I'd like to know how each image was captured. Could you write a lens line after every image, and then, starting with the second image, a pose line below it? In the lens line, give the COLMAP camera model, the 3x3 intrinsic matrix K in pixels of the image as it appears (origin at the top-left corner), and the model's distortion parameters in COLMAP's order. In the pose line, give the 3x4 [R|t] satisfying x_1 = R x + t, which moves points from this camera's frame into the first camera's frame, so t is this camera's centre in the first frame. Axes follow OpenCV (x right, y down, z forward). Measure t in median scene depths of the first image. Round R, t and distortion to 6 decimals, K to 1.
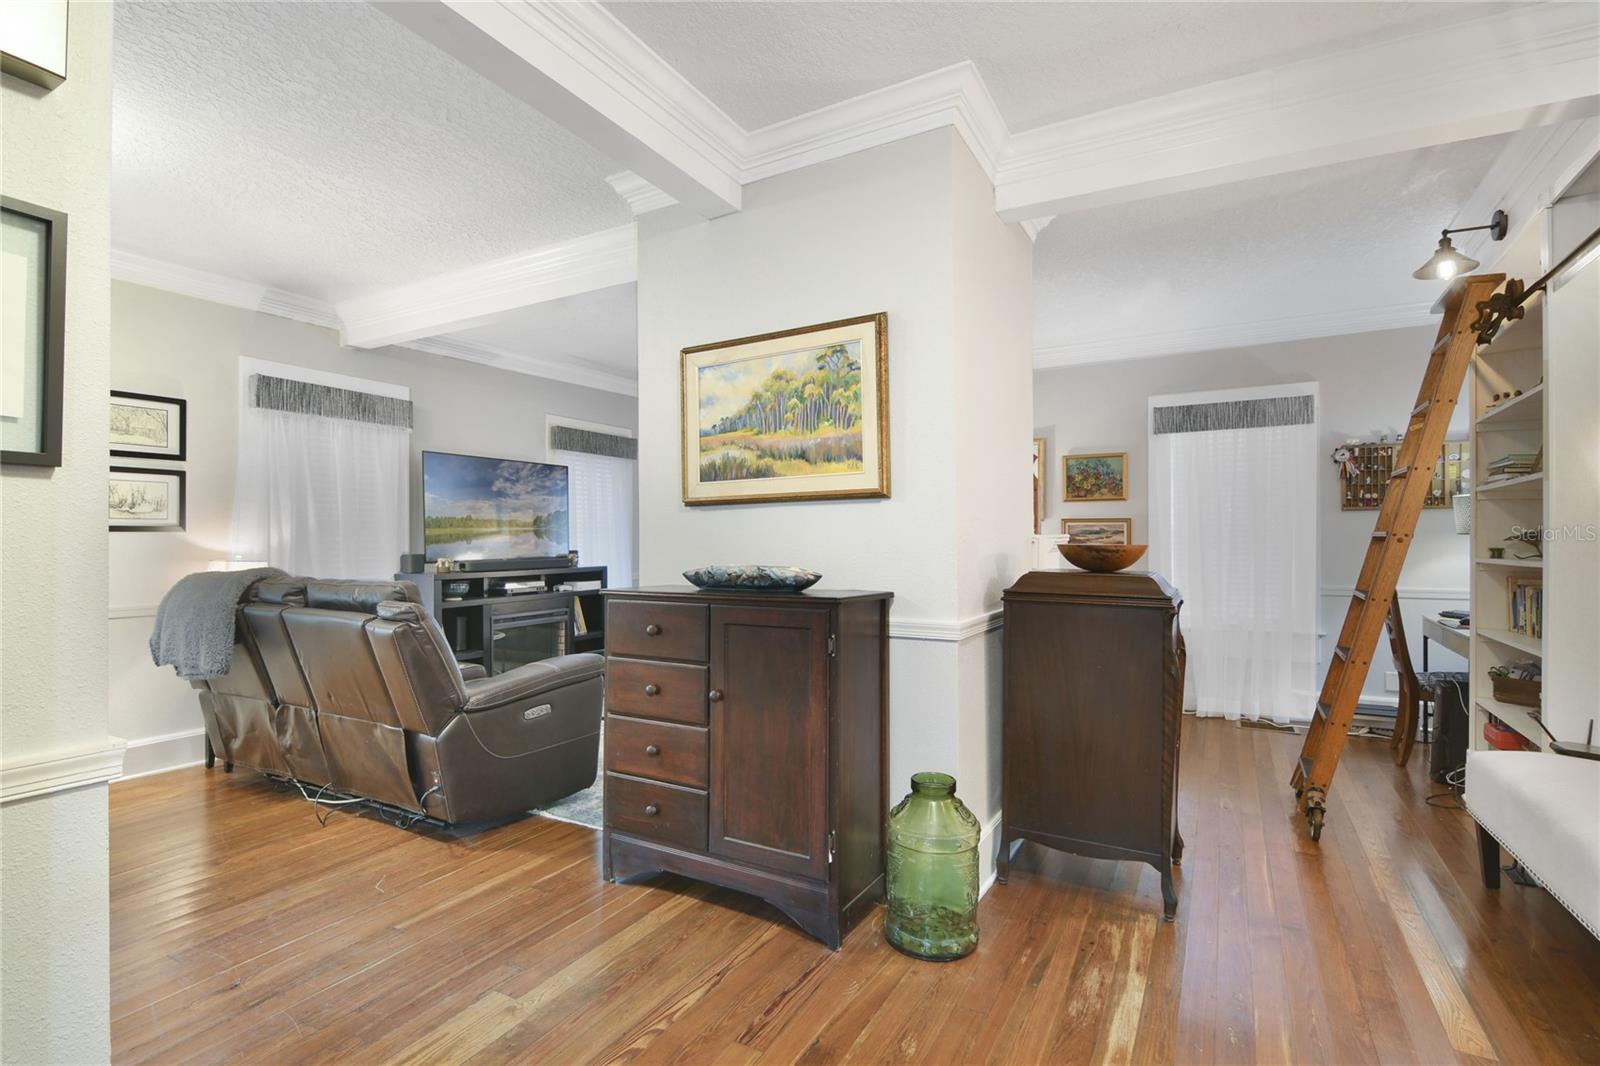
lens RADIAL K [[773.1, 0, 800.0], [0, 773.1, 533.0], [0, 0, 1]] dist [0.000589, 0.000131]
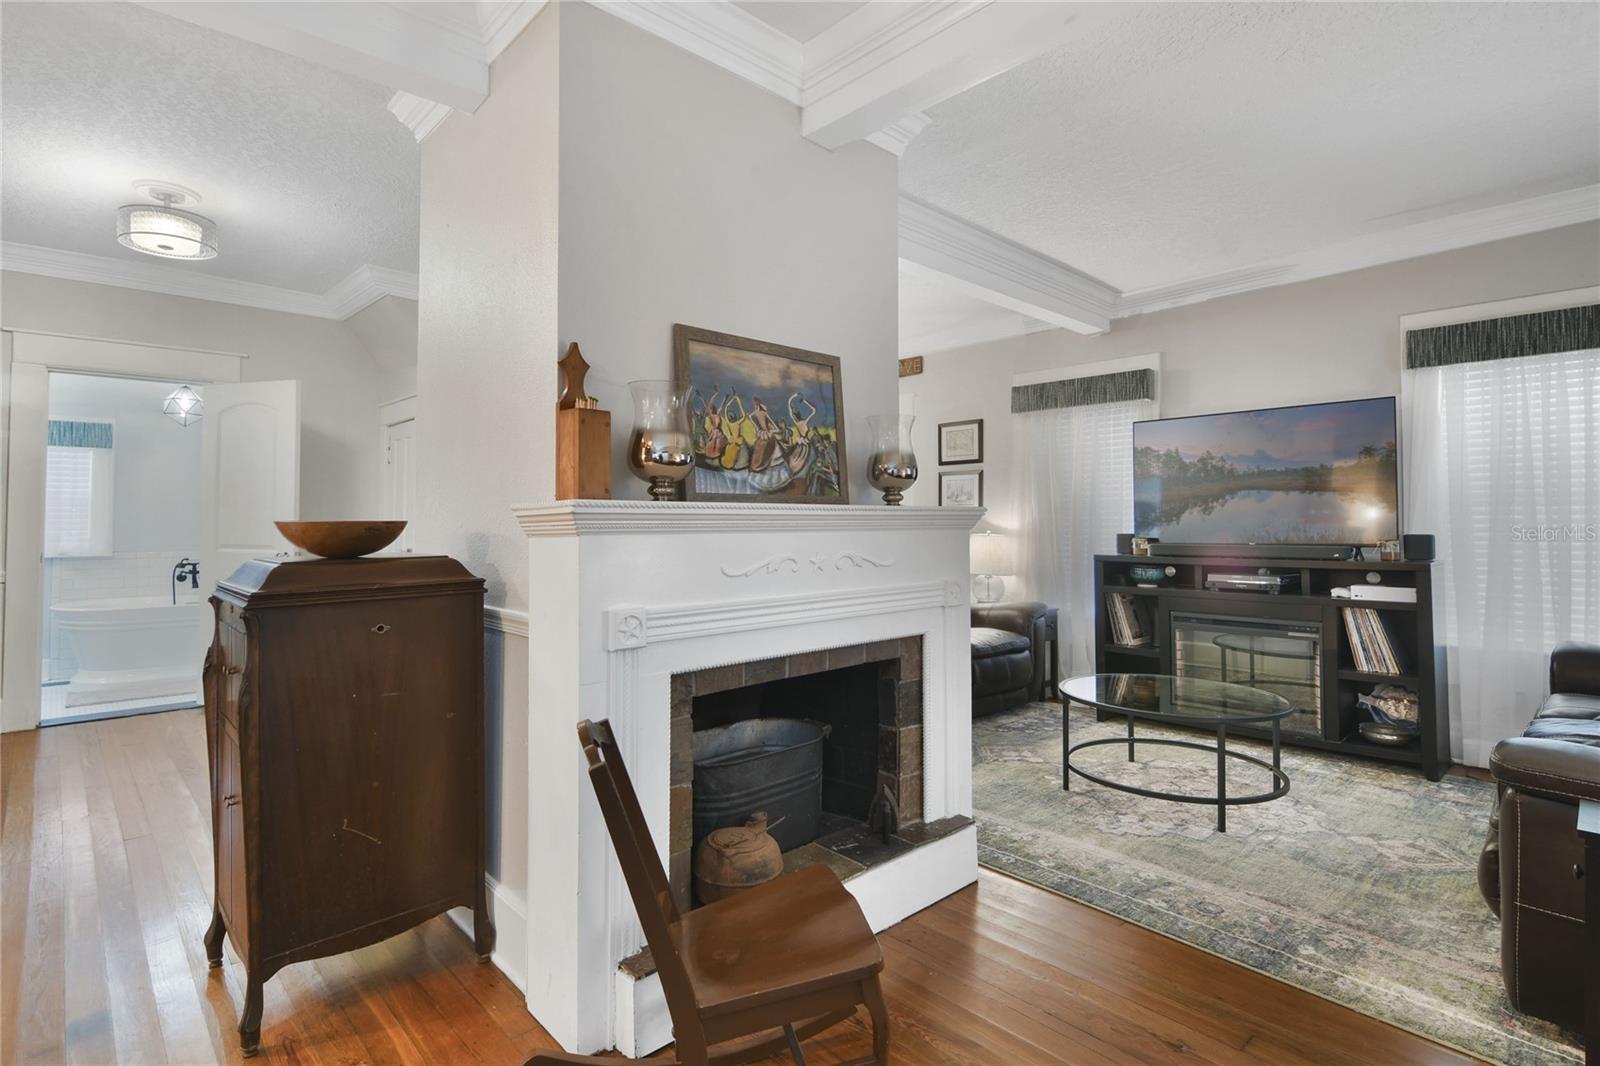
lens RADIAL K [[773.1, 0, 800.0], [0, 773.1, 533.0], [0, 0, 1]] dist [0.000589, 0.000131]
pose [[-0.295762, 0.017080, -0.955109, 0.636149], [0.010695, 0.999837, 0.014568, 0.010128], [0.955202, -0.005906, -0.295897, 1.093918]]
